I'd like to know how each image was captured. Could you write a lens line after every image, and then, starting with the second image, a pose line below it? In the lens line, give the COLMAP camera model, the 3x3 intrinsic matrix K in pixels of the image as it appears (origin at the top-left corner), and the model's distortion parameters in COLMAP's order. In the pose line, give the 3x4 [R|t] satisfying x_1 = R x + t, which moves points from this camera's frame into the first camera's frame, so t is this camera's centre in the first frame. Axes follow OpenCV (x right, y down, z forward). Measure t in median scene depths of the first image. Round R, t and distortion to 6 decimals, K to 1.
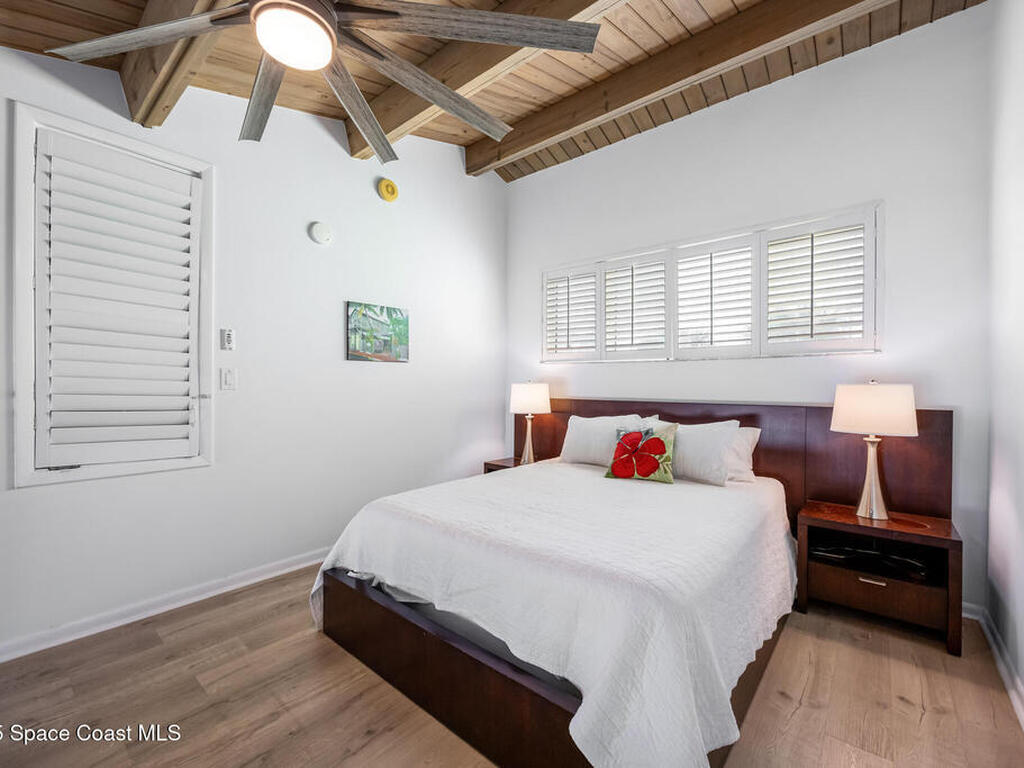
lens RADIAL K [[440.1, 0, 512.0], [0, 440.1, 384.0], [0, 0, 1]] dist [-0.000087, 0.000071]
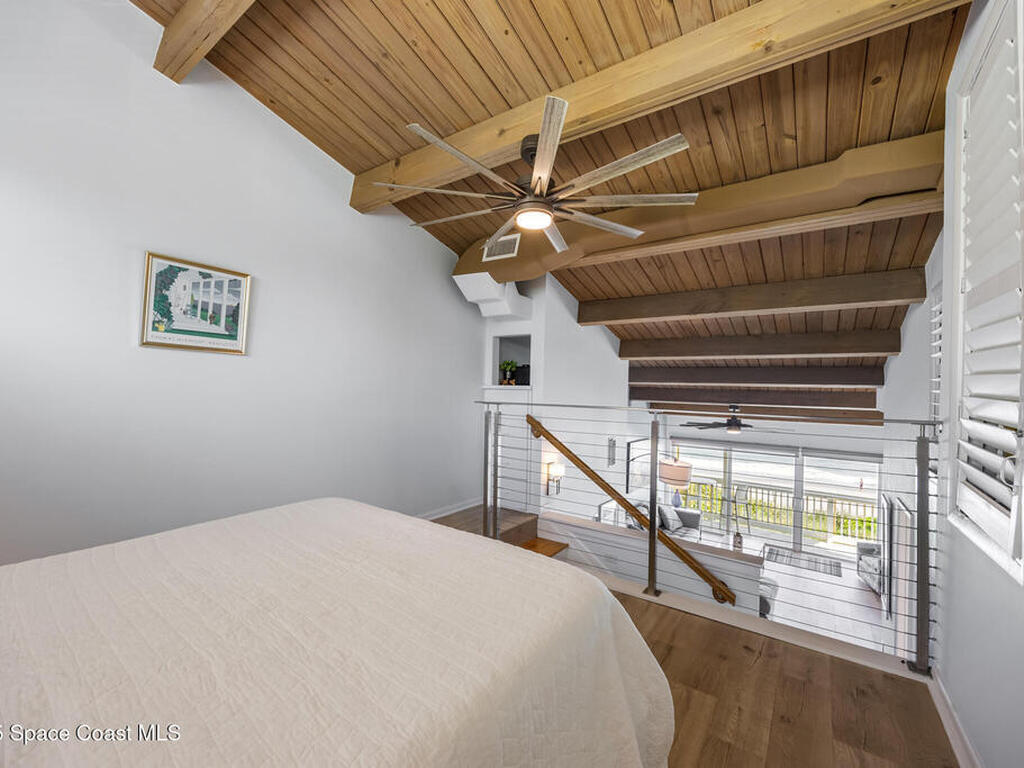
lens RADIAL K [[440.1, 0, 512.0], [0, 440.1, 384.0], [0, 0, 1]] dist [-0.000087, 0.000071]
pose [[-0.995854, -0.035315, -0.083826, -0.094117], [-0.034124, 0.999296, -0.015599, 0.000857], [0.084317, -0.012674, -0.996358, 1.107329]]
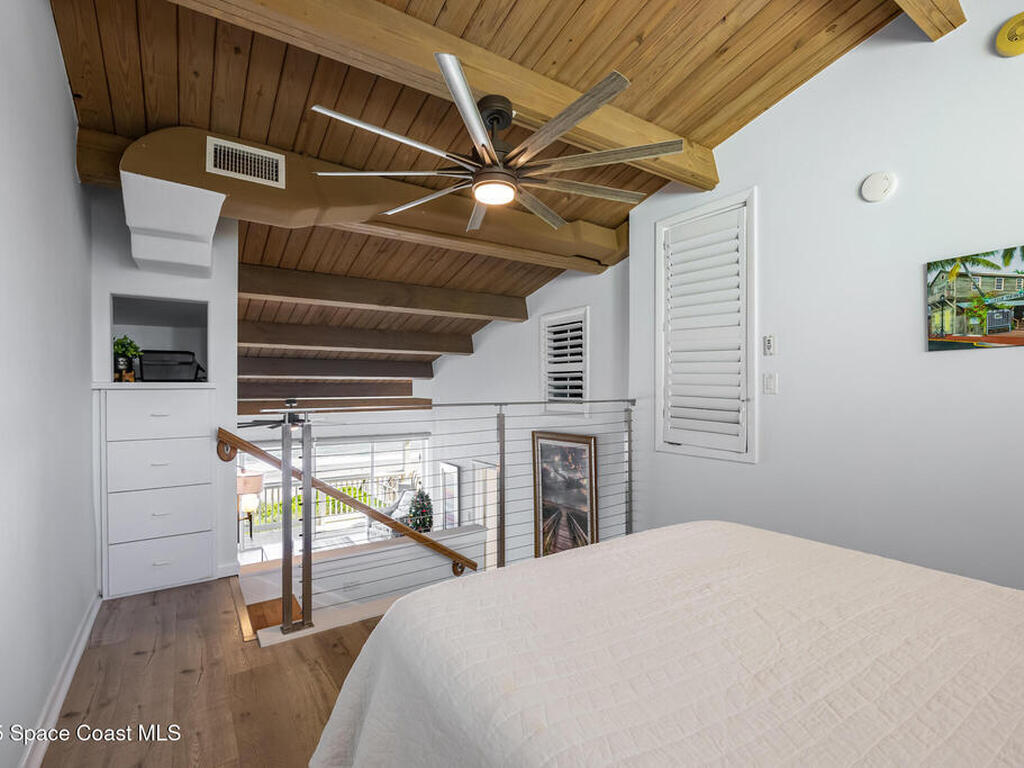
lens RADIAL K [[491.9, 0, 512.8], [0, 491.9, 393.0], [0, 0, 1]] dist [-0.001825, -0.000392]
pose [[-0.271444, 0.001625, -0.962453, 0.512852], [0.003288, 0.999994, 0.000761, 0.005956], [0.962449, -0.002958, -0.271448, 0.597259]]
